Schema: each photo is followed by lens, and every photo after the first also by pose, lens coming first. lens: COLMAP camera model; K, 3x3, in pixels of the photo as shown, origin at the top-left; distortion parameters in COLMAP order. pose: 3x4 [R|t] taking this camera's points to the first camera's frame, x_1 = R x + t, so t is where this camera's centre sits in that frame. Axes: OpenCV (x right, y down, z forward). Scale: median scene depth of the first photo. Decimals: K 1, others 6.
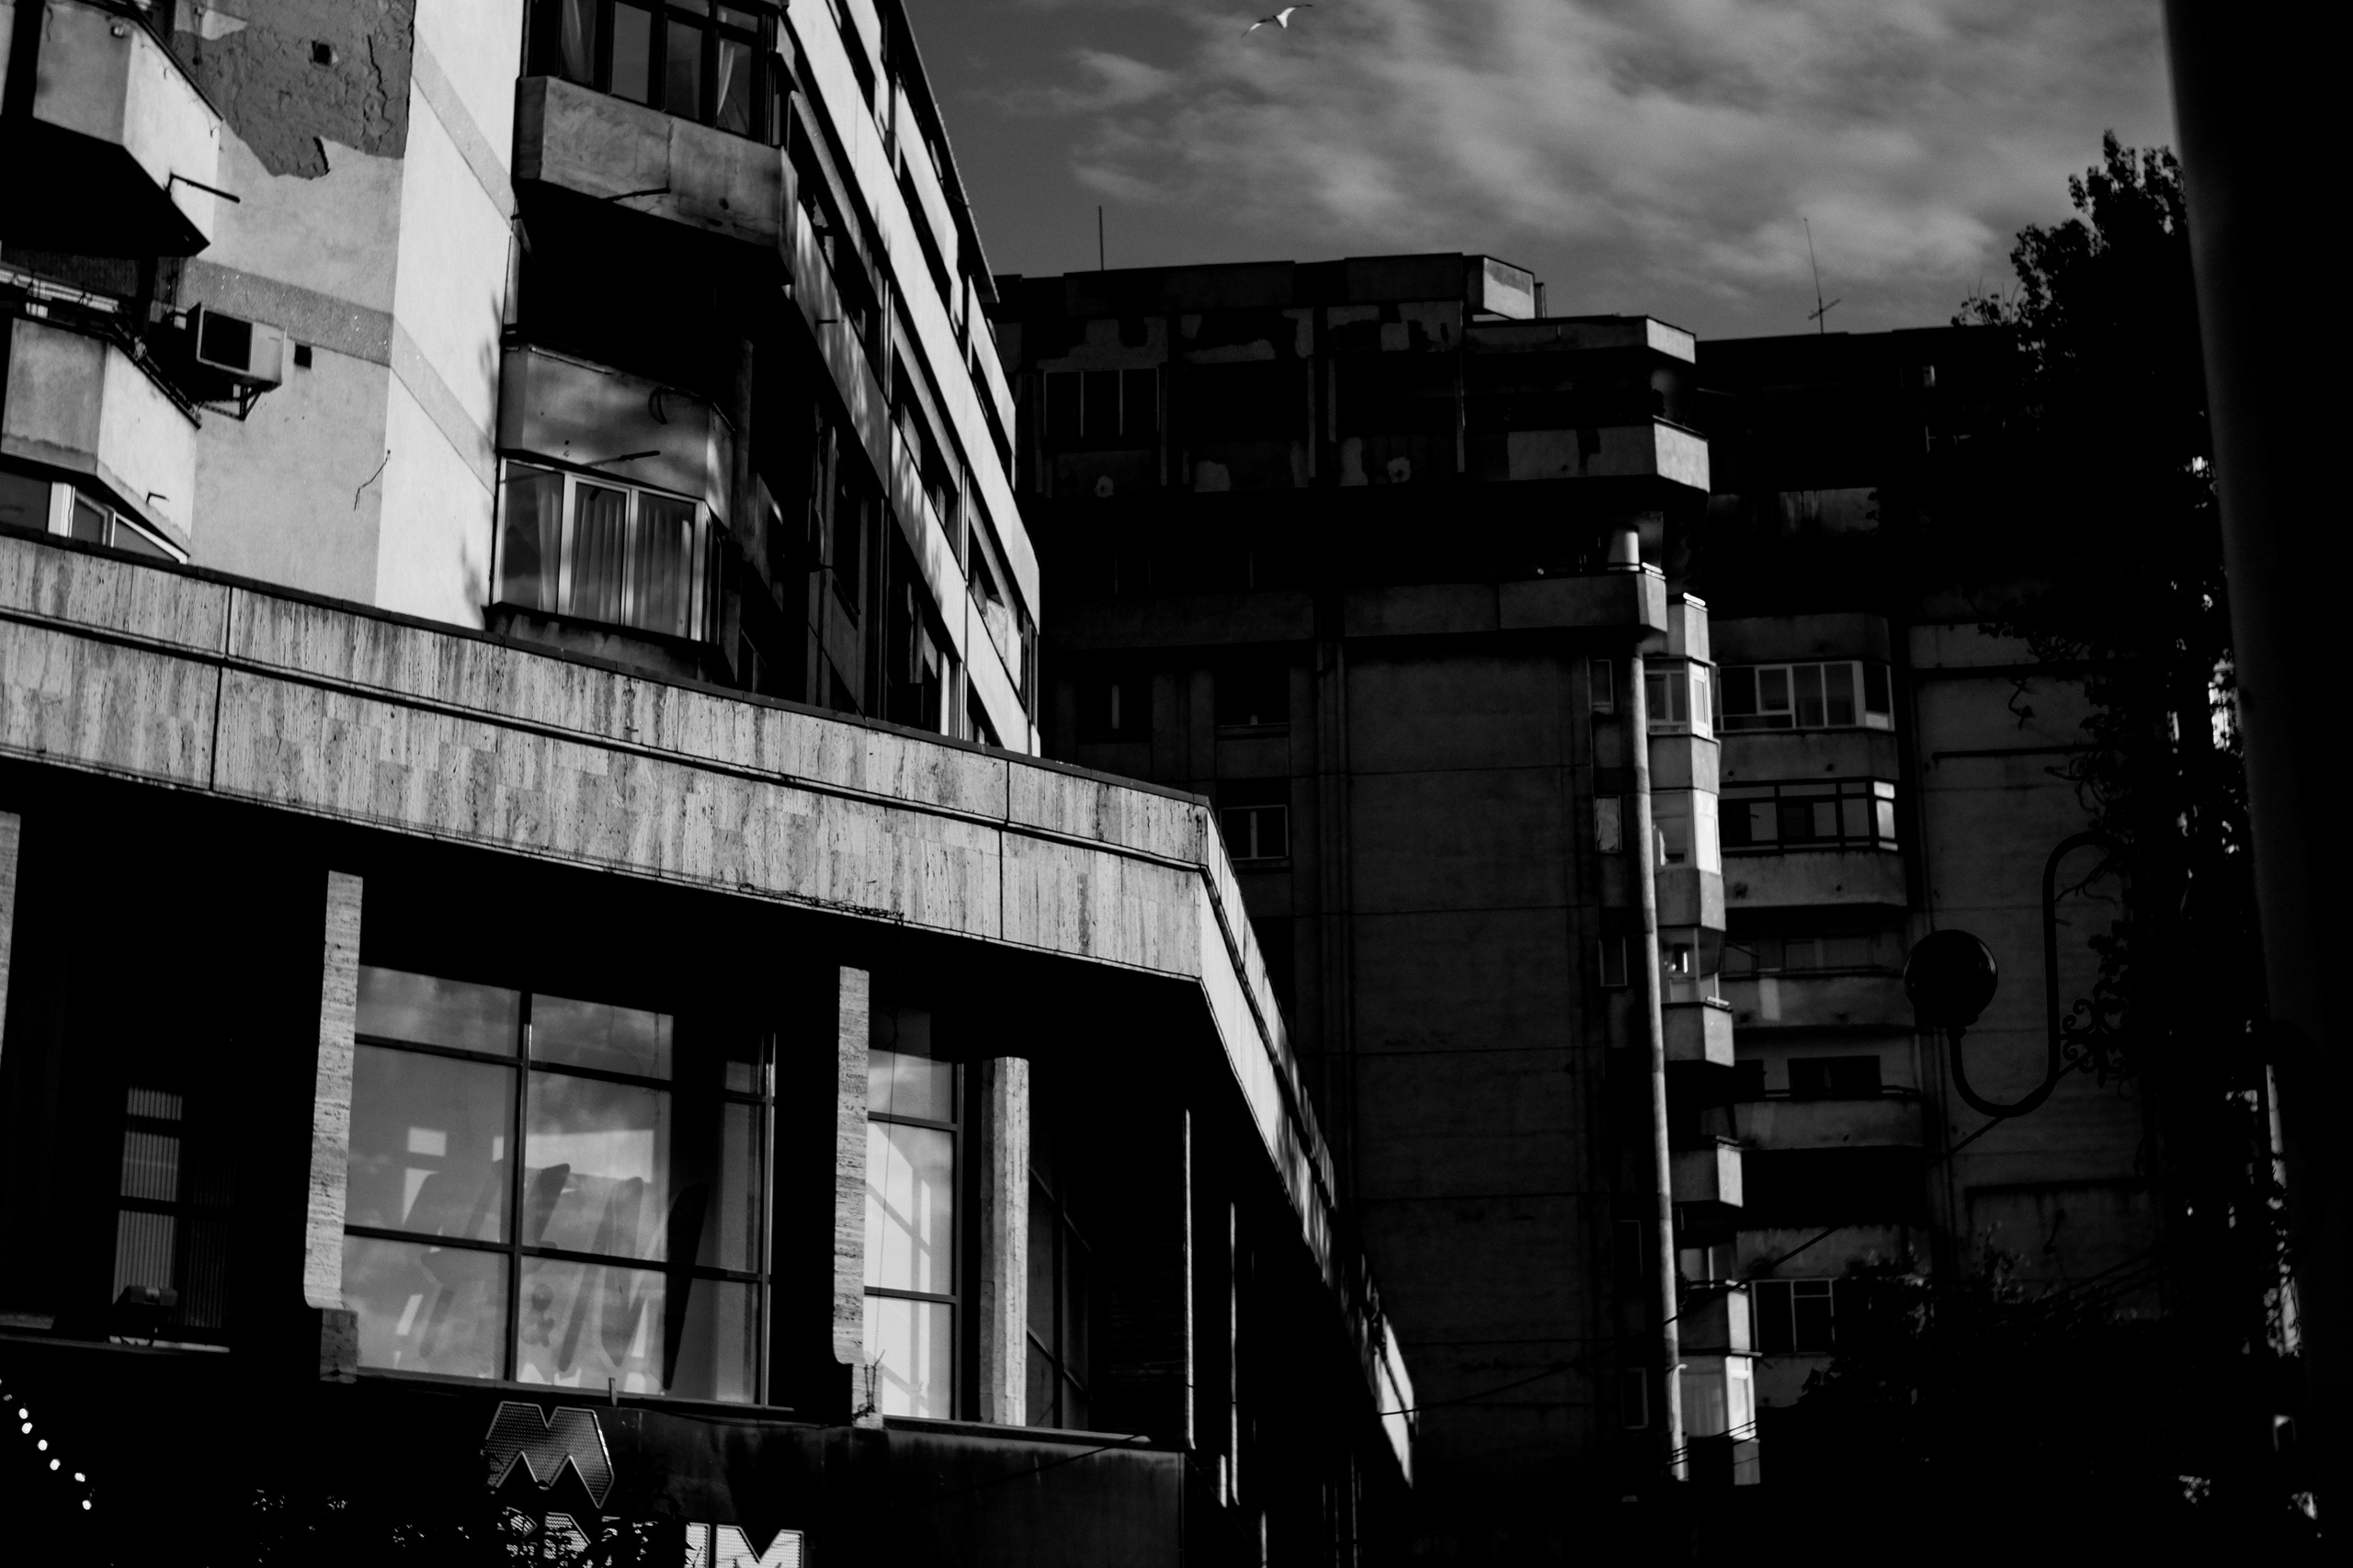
lens RADIAL K [[3736.5, 0, 1176.5], [0, 3736.5, 784.0], [0, 0, 1]] dist [-0.066660, 0.194423]
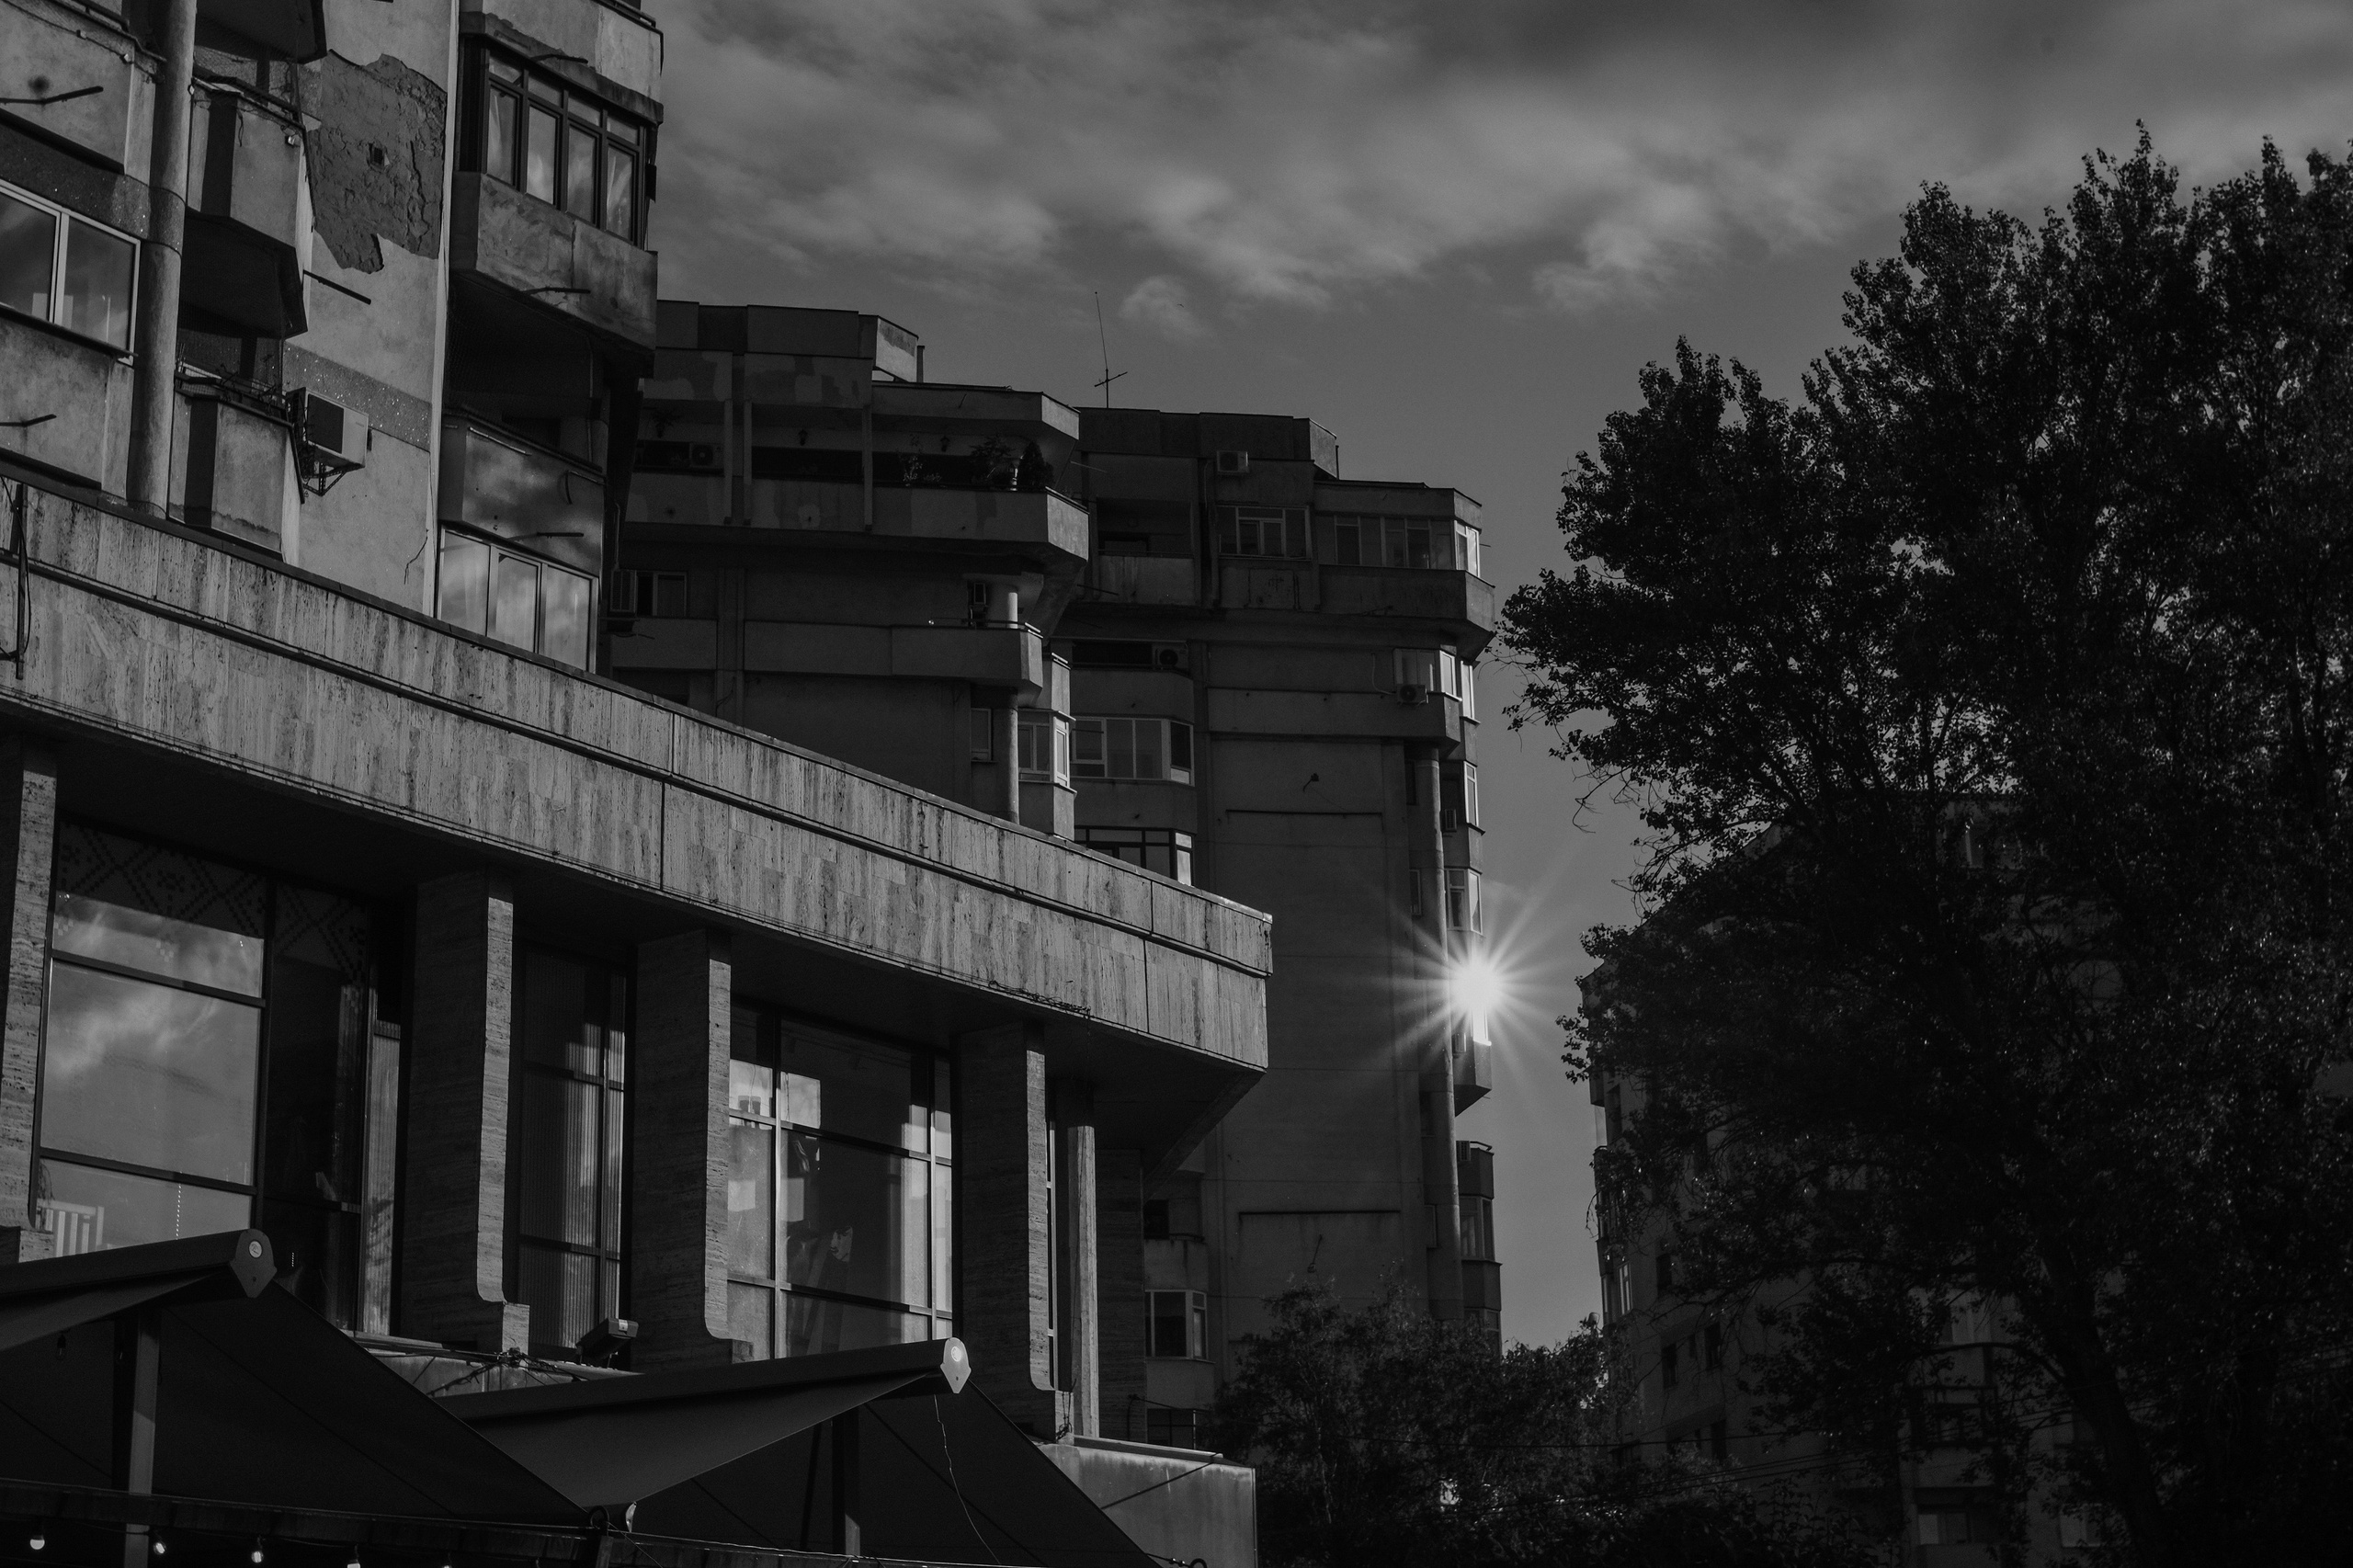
lens RADIAL K [[3736.5, 0, 1176.5], [0, 3736.5, 784.0], [0, 0, 1]] dist [-0.066660, 0.194423]
pose [[0.957687, 0.069512, 0.279292, -0.307500], [-0.071258, 0.997450, -0.003907, -0.027156], [-0.278851, -0.016160, 0.960198, -0.113299]]
